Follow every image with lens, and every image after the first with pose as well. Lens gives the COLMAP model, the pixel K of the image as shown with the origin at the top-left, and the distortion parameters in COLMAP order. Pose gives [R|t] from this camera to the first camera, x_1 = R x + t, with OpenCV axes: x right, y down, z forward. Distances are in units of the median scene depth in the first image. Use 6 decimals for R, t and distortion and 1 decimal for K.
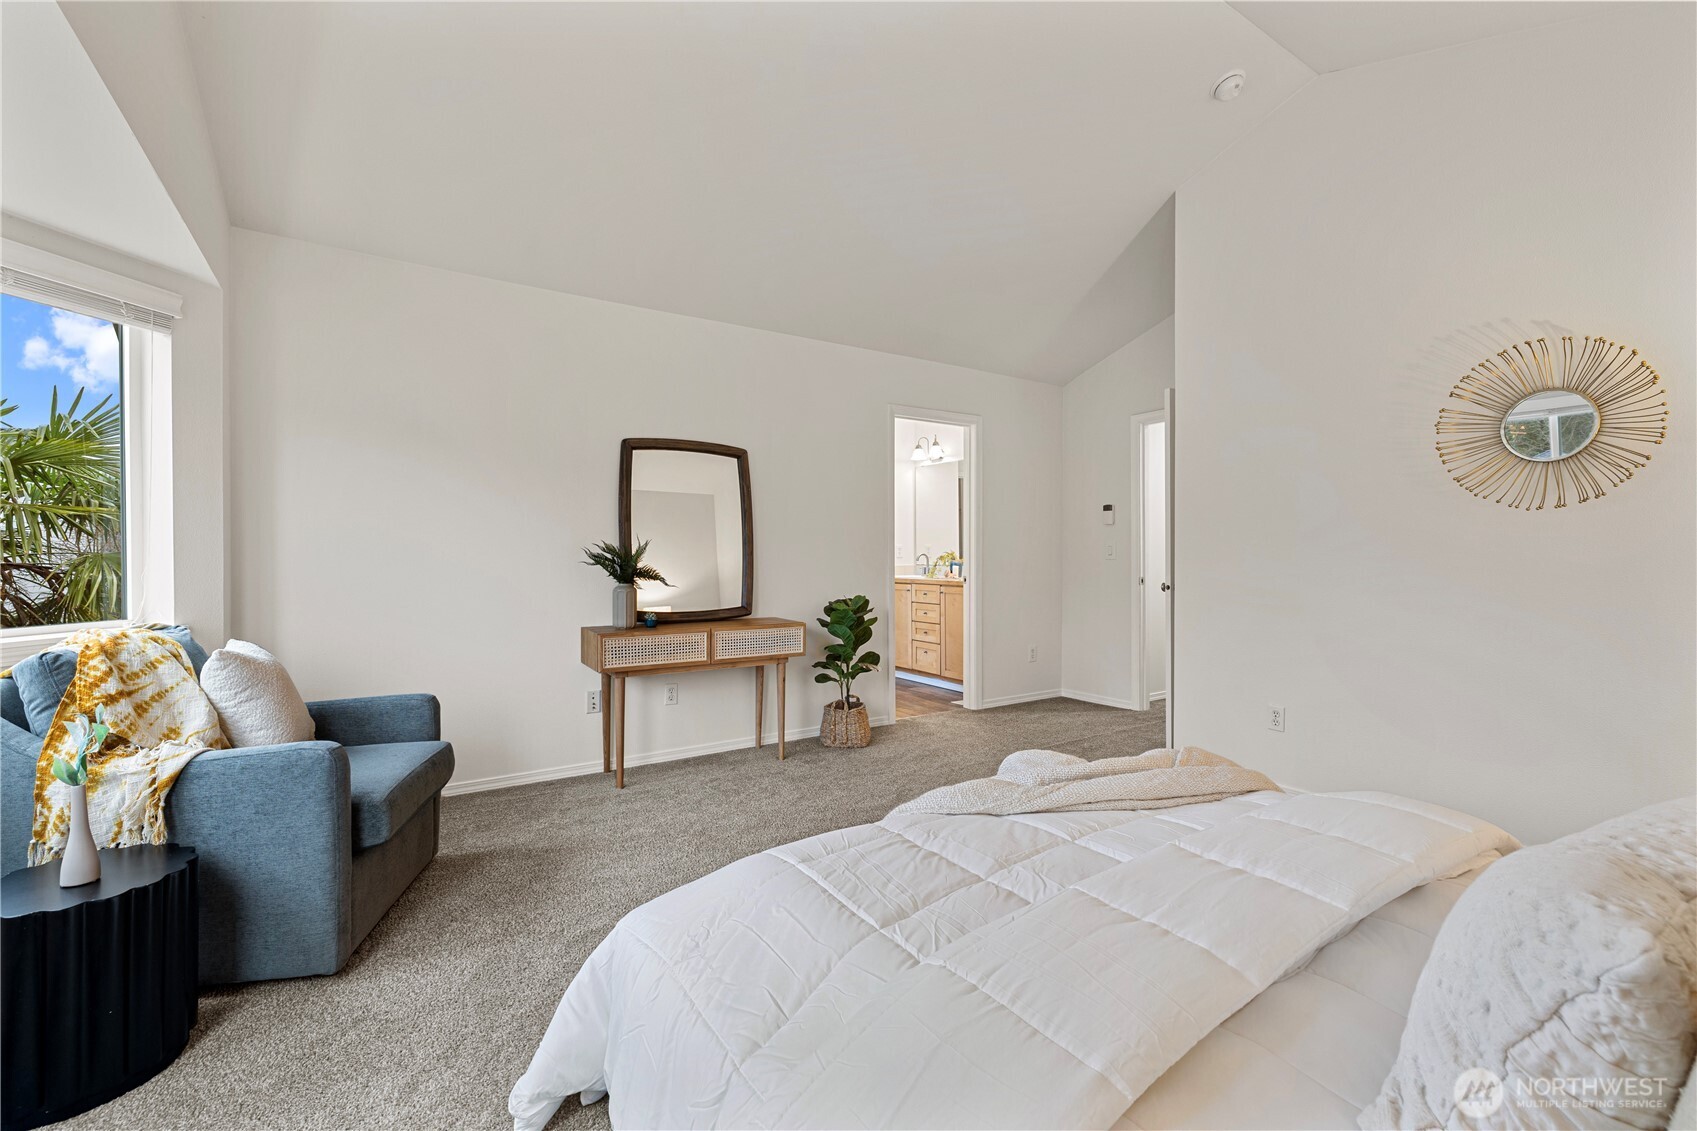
lens RADIAL K [[714.0, 0, 848.5], [0, 714.0, 561.5], [0, 0, 1]] dist [0.000461, 0.000181]
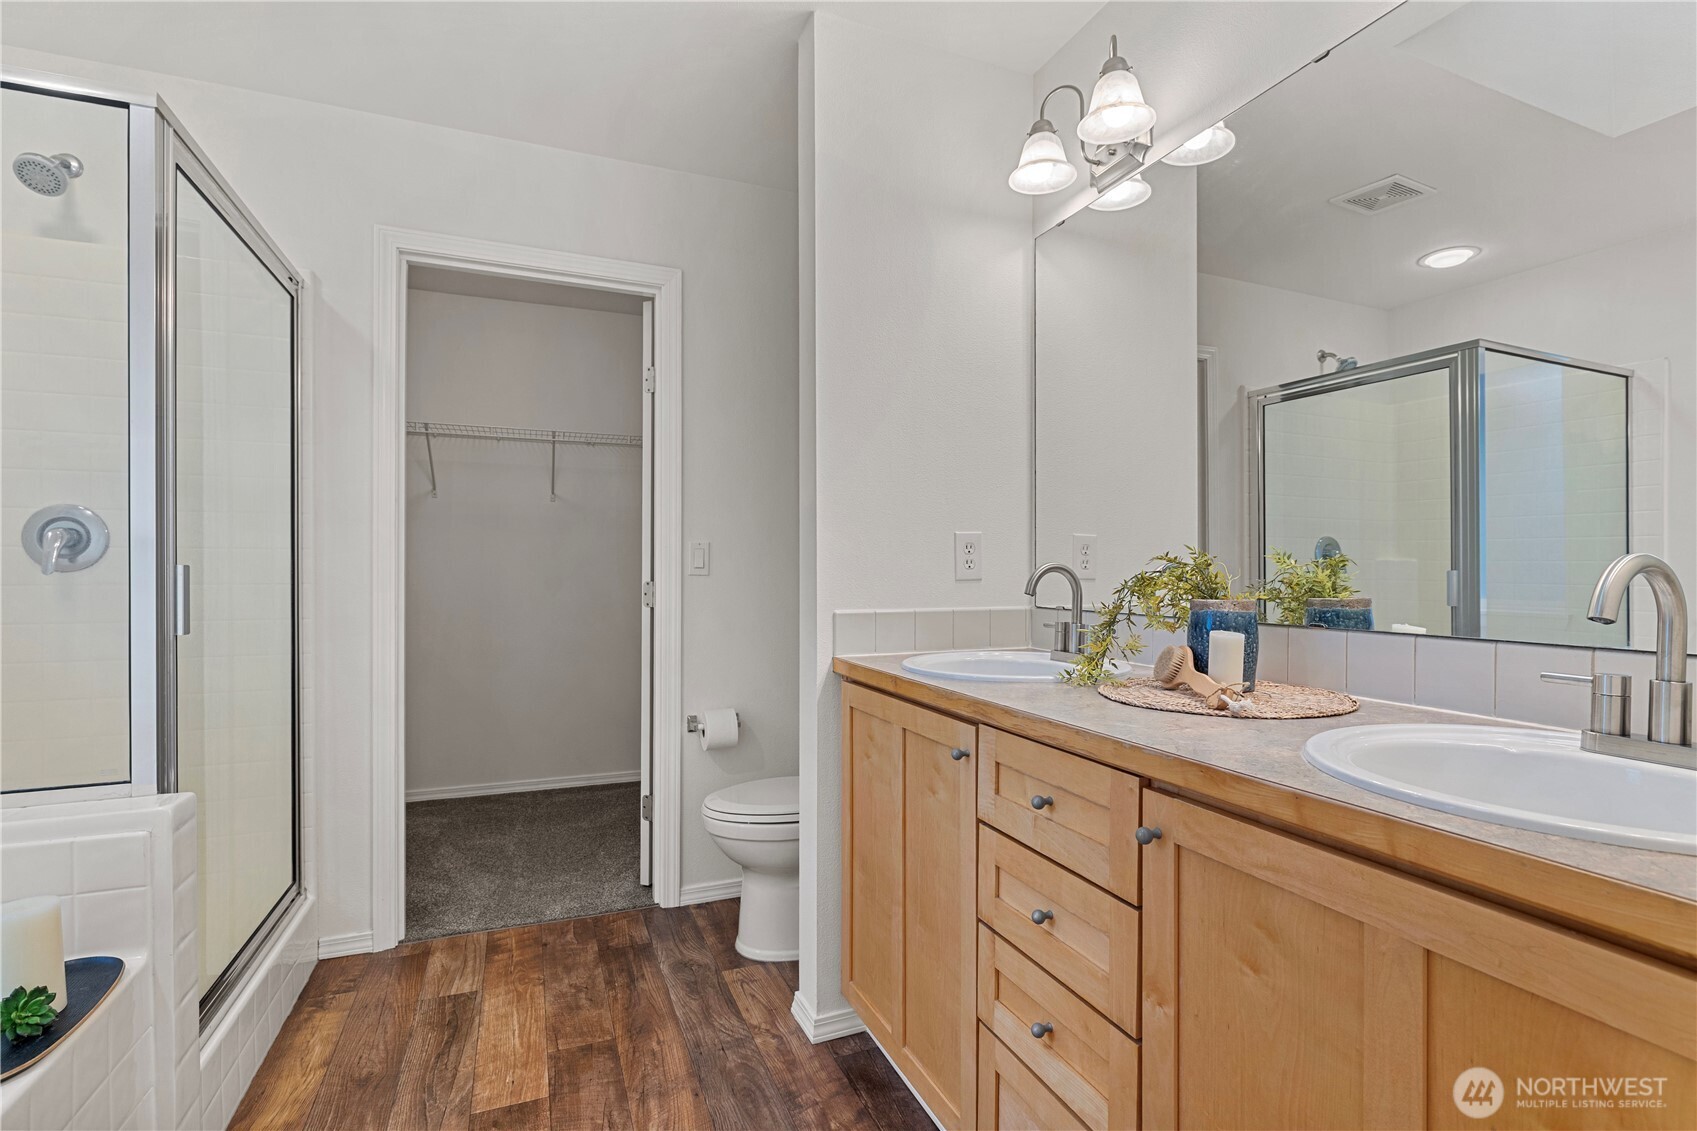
lens RADIAL K [[812.7, 0, 851.0], [0, 812.7, 575.0], [0, 0, 1]] dist [-0.003143, -0.000193]
pose [[0.981526, 0.006228, -0.191226, 0.095450], [-0.005975, 0.999980, 0.001902, -0.007916], [0.191234, -0.000724, 0.981544, 0.776667]]
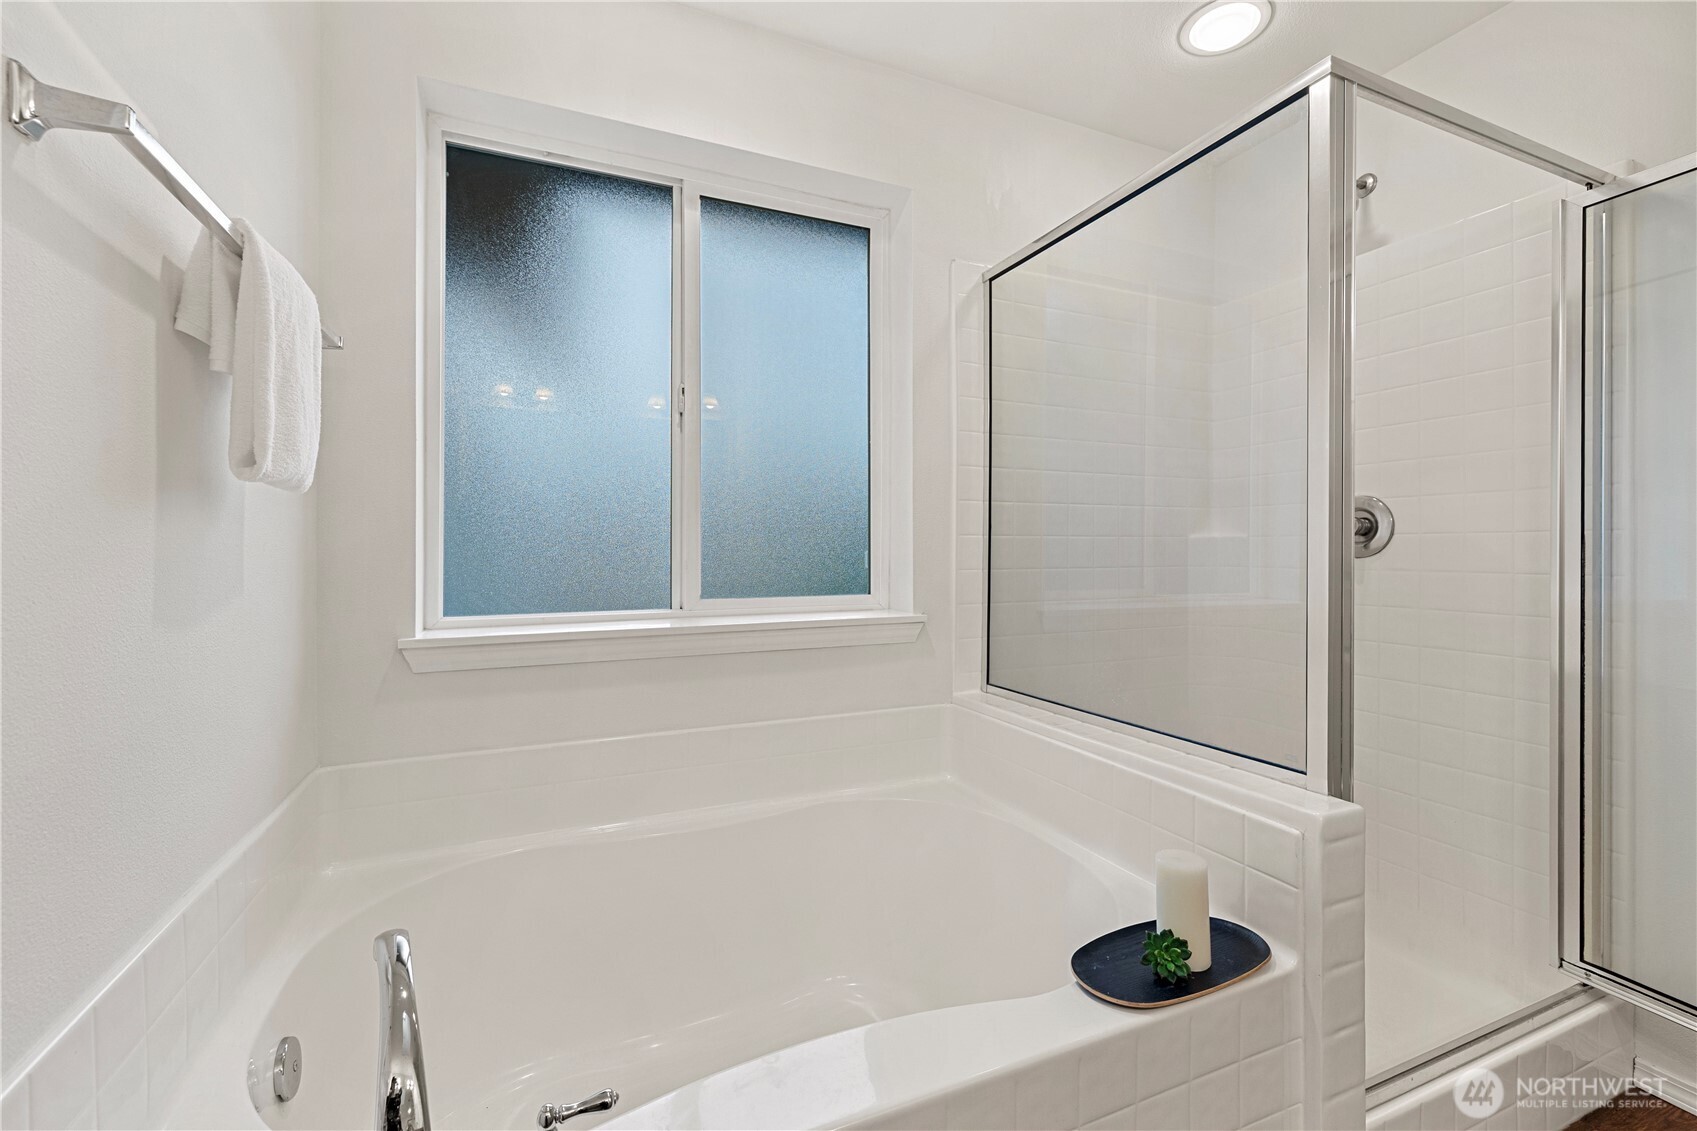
lens RADIAL K [[714.0, 0, 848.6], [0, 714.0, 554.1], [0, 0, 1]] dist [0.000461, 0.000181]
pose [[-0.162245, 0.007277, -0.986724, 0.077834], [-0.001023, 0.999971, 0.007543, -0.009574], [0.986750, 0.002233, -0.162232, 0.837829]]
